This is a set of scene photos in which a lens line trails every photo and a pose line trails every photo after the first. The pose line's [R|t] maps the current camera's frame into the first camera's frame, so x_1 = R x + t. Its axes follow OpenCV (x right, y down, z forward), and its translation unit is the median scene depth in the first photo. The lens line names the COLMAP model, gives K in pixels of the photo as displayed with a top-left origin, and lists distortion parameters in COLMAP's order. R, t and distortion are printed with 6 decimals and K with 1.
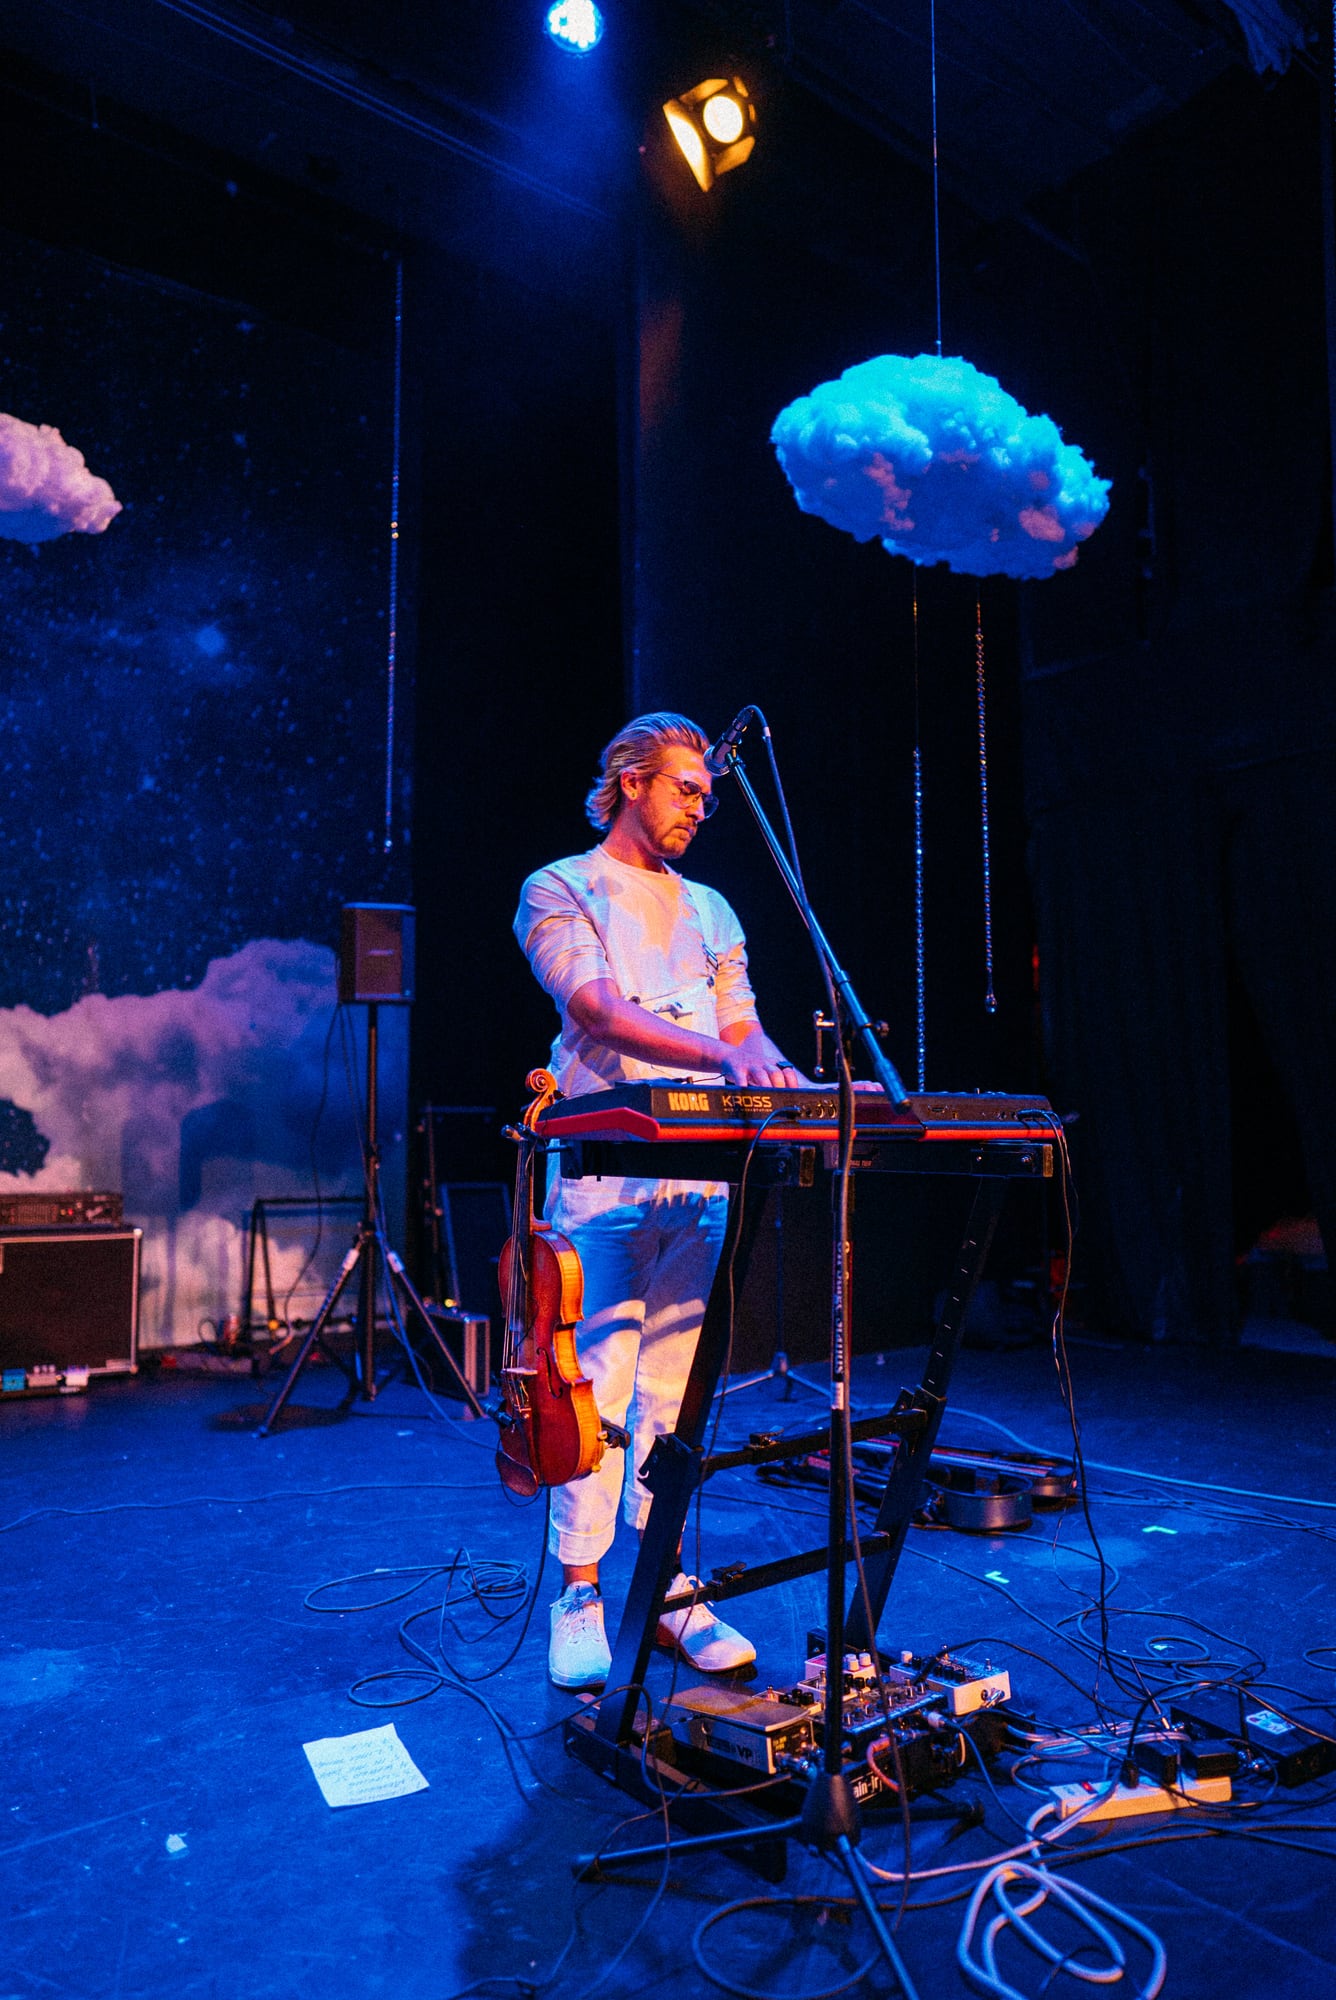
lens RADIAL K [[1325.0, 0, 669.1], [0, 1325.0, 1010.1], [0, 0, 1]] dist [-0.031948, 0.037008]
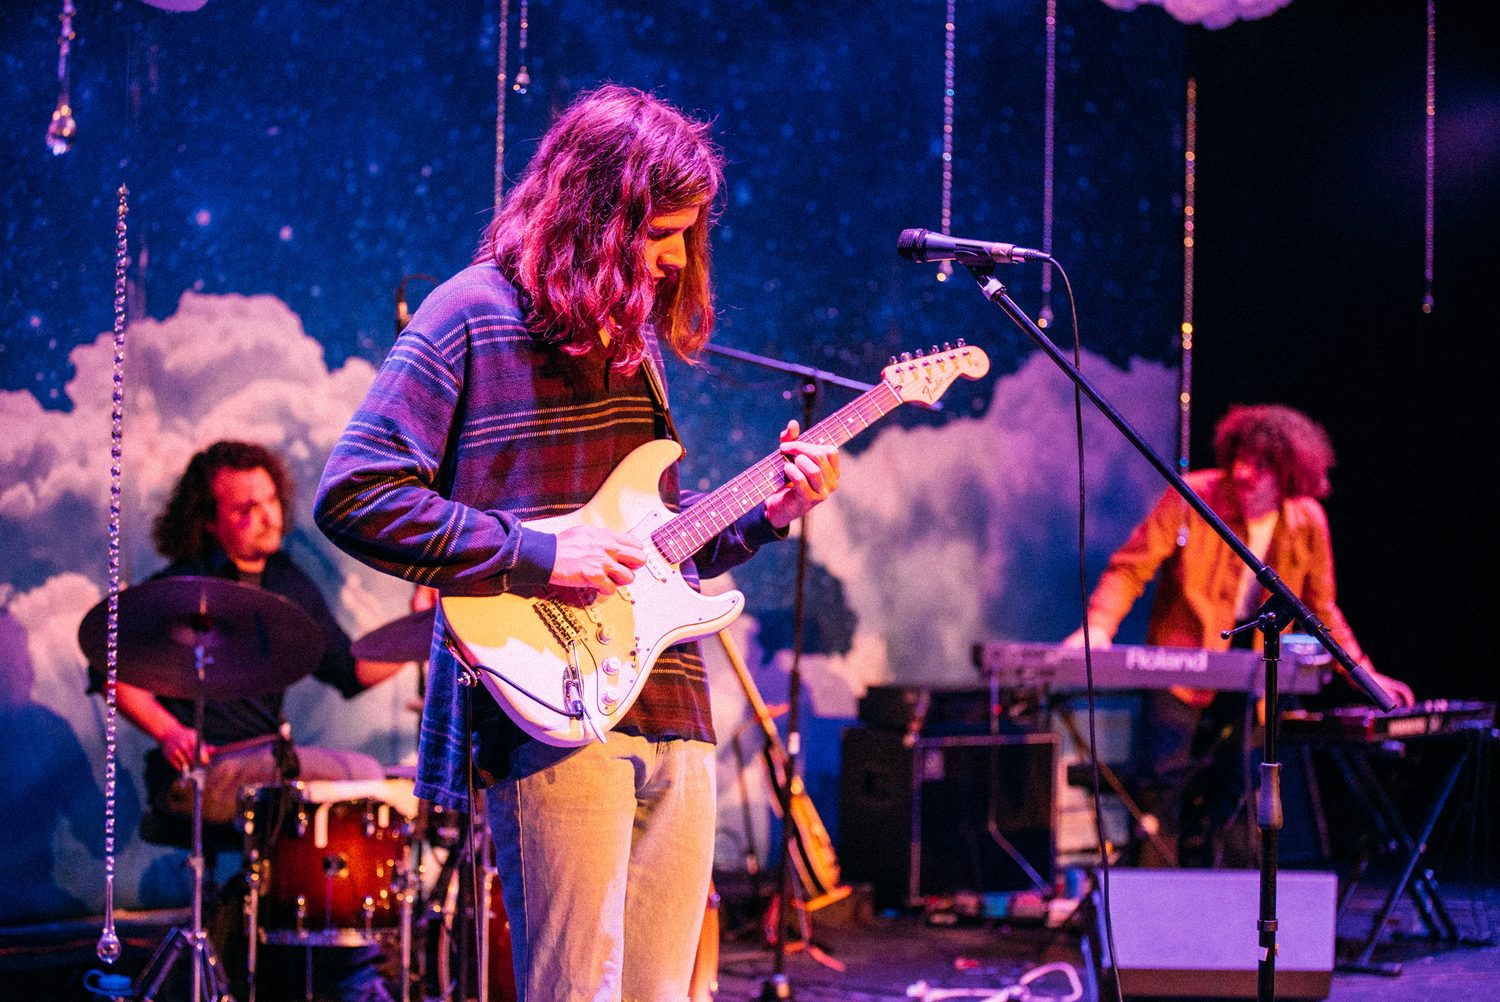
lens RADIAL K [[3098.0, 0, 749.8], [0, 3098.0, 500.4], [0, 0, 1]] dist [-0.400557, 0.000000]
pose [[0.992444, 0.027391, 0.119599, -0.732976], [-0.038459, 0.995087, 0.091232, -0.131468], [-0.116513, -0.095143, 0.988622, -0.786292]]
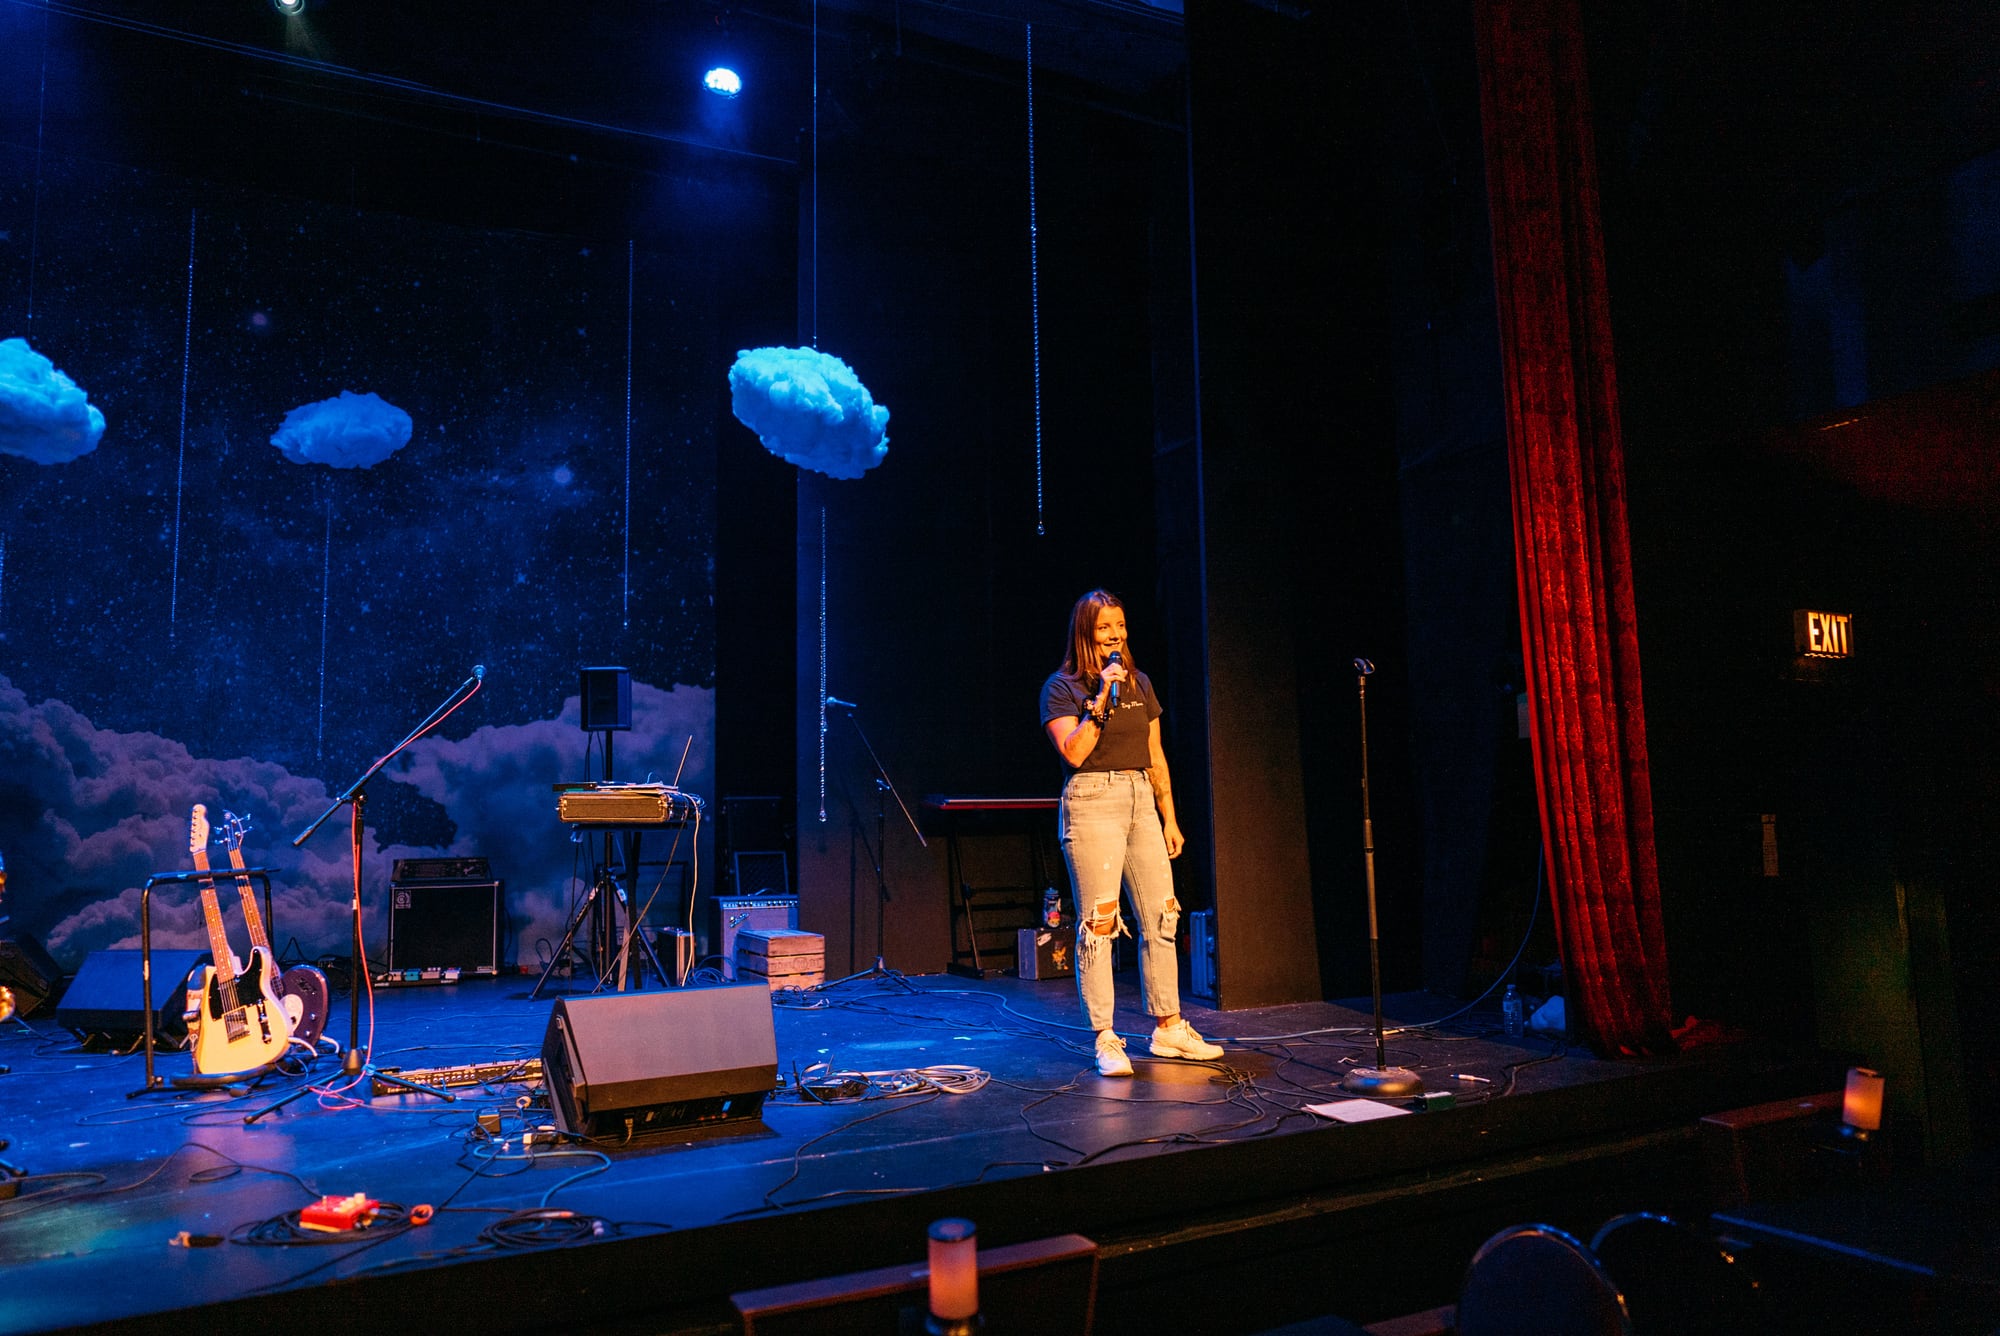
lens RADIAL K [[1325.0, 0, 989.2], [0, 1325.0, 667.7], [0, 0, 1]] dist [-0.031948, 0.037008]
pose [[0.980850, -0.043059, -0.189947, 0.398462], [0.038062, 0.998829, -0.029880, -0.010847], [0.191011, 0.022078, 0.981340, -0.342663]]
